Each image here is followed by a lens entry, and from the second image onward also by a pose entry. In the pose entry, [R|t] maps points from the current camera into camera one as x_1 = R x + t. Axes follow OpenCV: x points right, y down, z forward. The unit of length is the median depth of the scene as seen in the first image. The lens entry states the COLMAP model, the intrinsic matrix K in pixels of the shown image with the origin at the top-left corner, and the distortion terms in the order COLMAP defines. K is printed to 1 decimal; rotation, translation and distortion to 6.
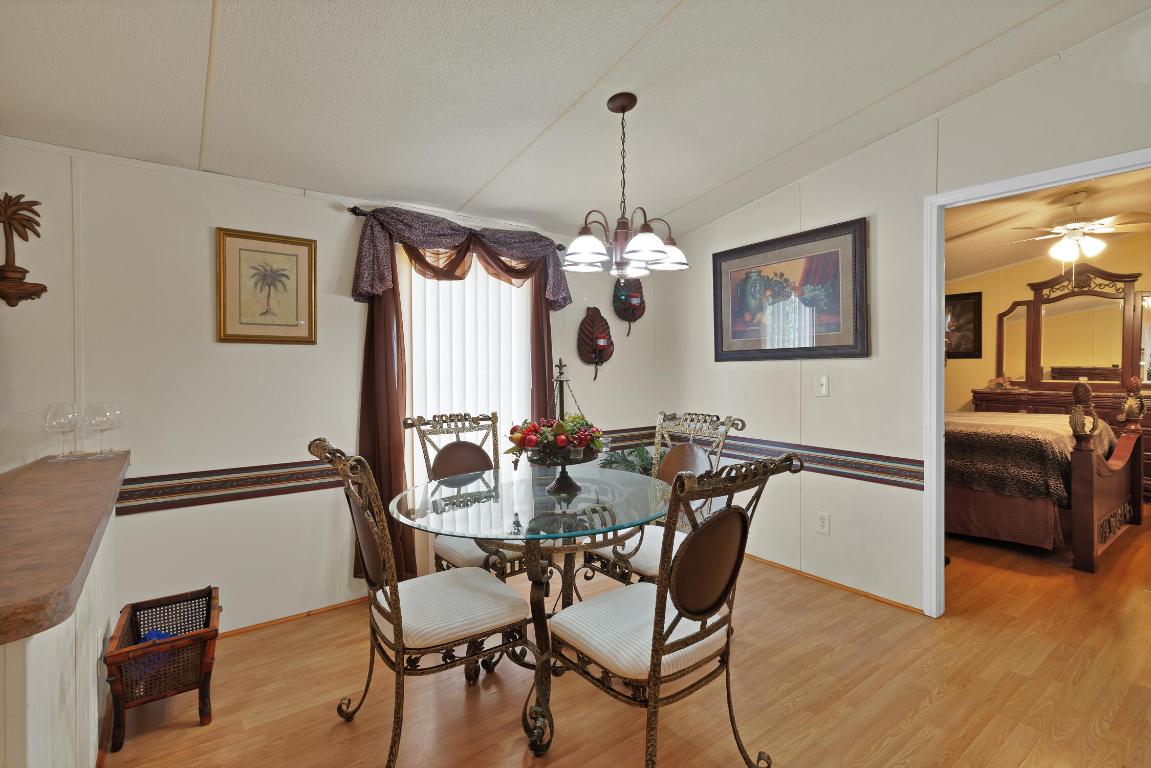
lens RADIAL K [[537.3, 0, 580.3], [0, 537.3, 381.0], [0, 0, 1]] dist [0.002032, 0.000480]
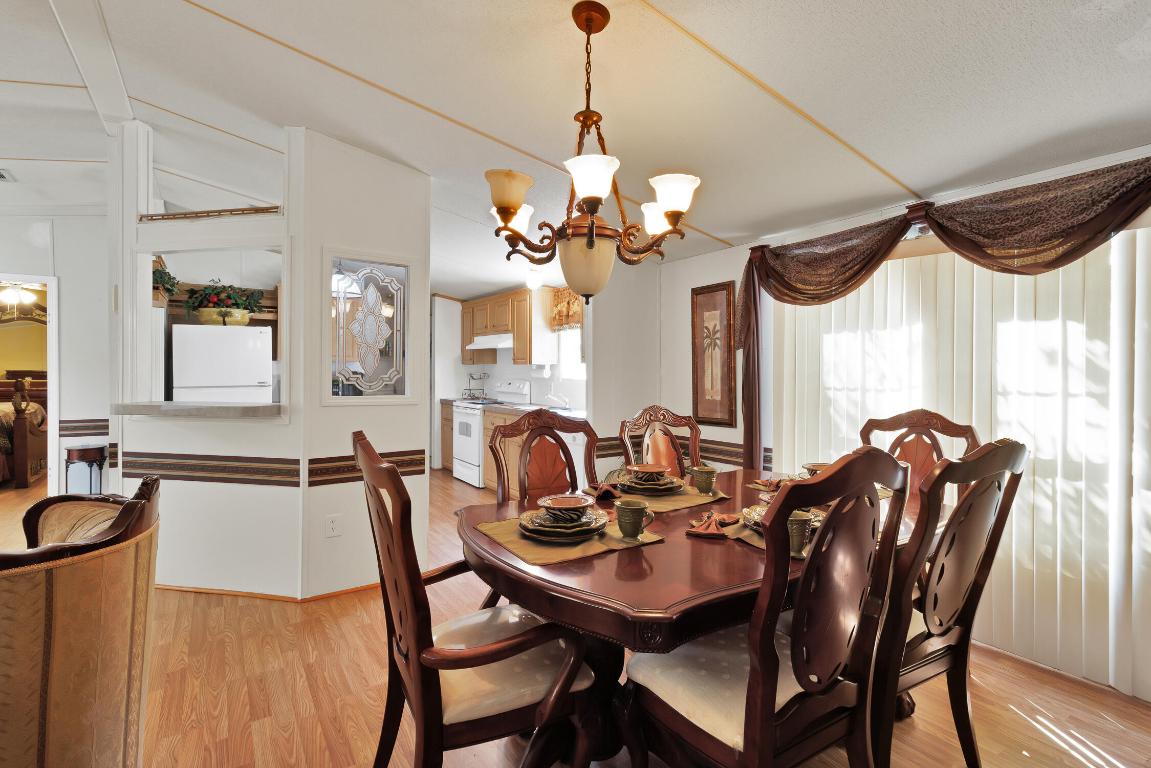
lens RADIAL K [[537.3, 0, 581.9], [0, 537.3, 376.0], [0, 0, 1]] dist [0.002032, 0.000480]
pose [[0.041862, 0.002015, 0.999121, -0.653956], [0.014720, 0.999888, -0.002634, 0.020585], [-0.999015, 0.014818, 0.041828, -0.795127]]
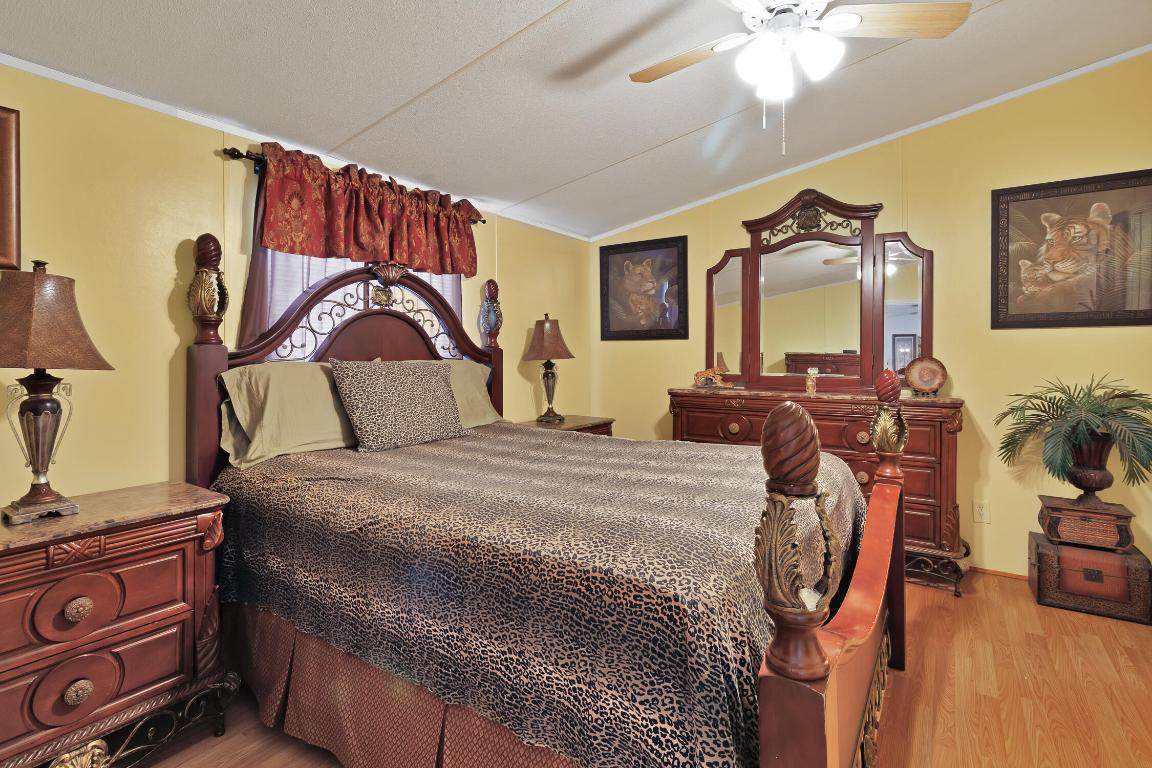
lens RADIAL K [[537.7, 0, 598.8], [0, 537.7, 355.6], [0, 0, 1]] dist [0.002032, 0.000480]
pose [[0.935121, 0.004015, 0.354307, 0.704025], [0.004888, 0.999694, -0.024229, -0.012449], [-0.354296, 0.024389, 0.934815, 0.738006]]
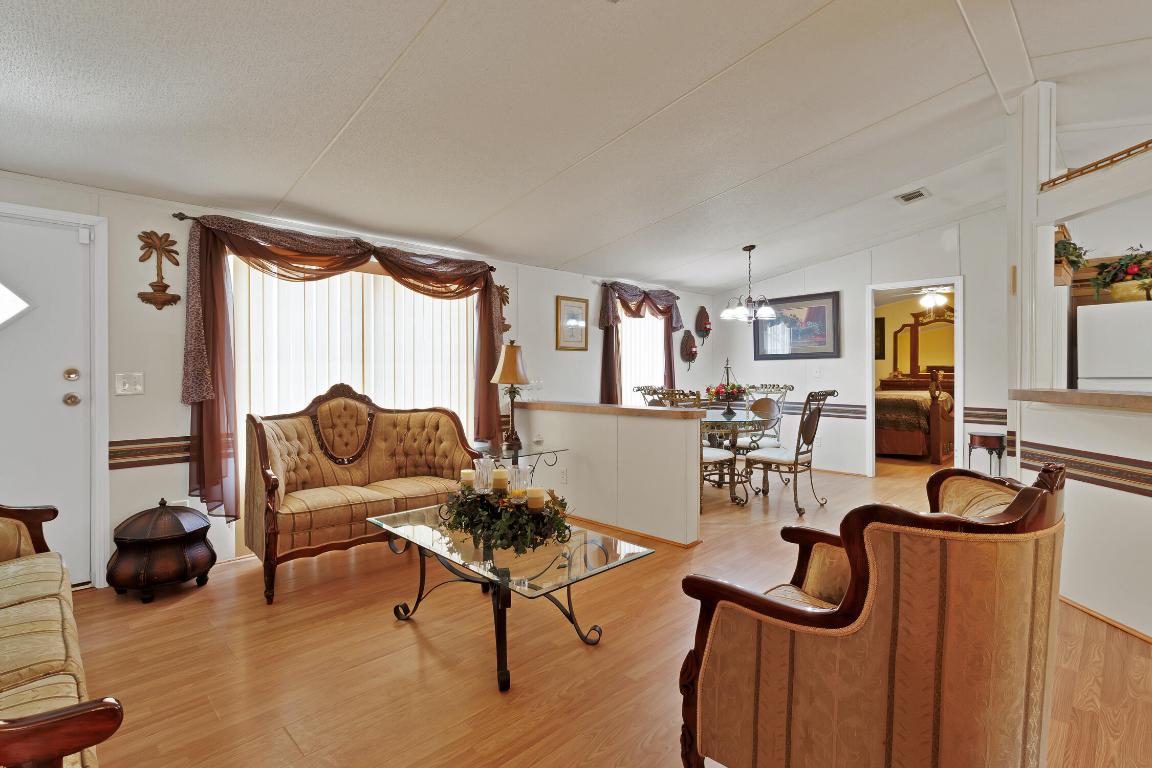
lens RADIAL K [[537.7, 0, 576.5], [0, 537.7, 379.4], [0, 0, 1]] dist [0.002032, 0.000480]
pose [[0.991269, -0.002577, 0.131830, -0.601791], [0.003350, 0.999978, -0.005642, 0.037741], [-0.131813, 0.006035, 0.991256, -0.747117]]
